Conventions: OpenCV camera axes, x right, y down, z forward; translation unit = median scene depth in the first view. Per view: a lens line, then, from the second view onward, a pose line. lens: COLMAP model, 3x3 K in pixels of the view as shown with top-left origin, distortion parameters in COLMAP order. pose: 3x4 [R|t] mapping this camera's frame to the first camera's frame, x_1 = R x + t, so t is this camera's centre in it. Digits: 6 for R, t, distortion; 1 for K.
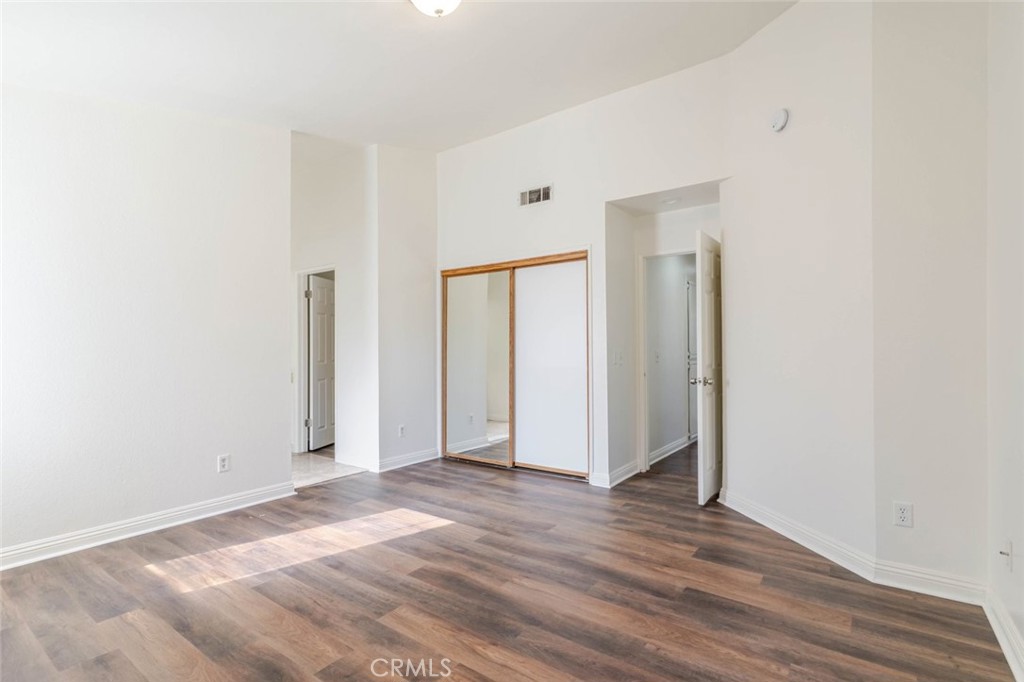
lens RADIAL K [[480.1, 0, 512.2], [0, 480.1, 346.8], [0, 0, 1]] dist [0.009767, 0.000671]
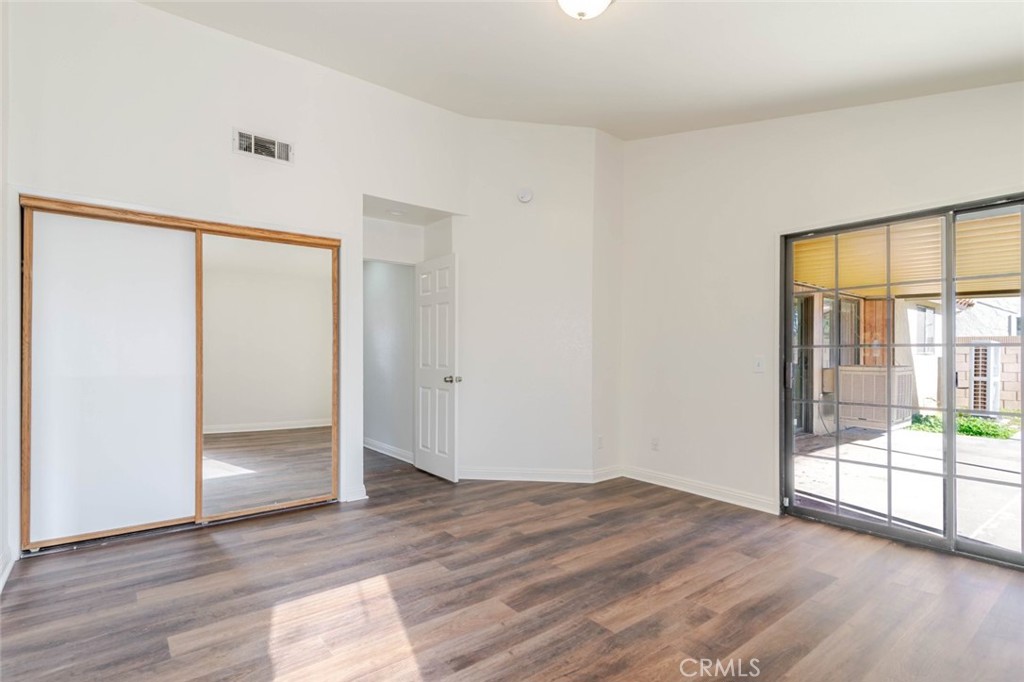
lens RADIAL K [[480.1, 0, 512.2], [0, 480.1, 346.8], [0, 0, 1]] dist [0.009767, 0.000671]
pose [[0.292164, 0.019795, 0.956163, -0.918497], [-0.013711, 0.999770, -0.016508, 0.011541], [-0.956270, -0.008287, 0.292368, 0.664990]]
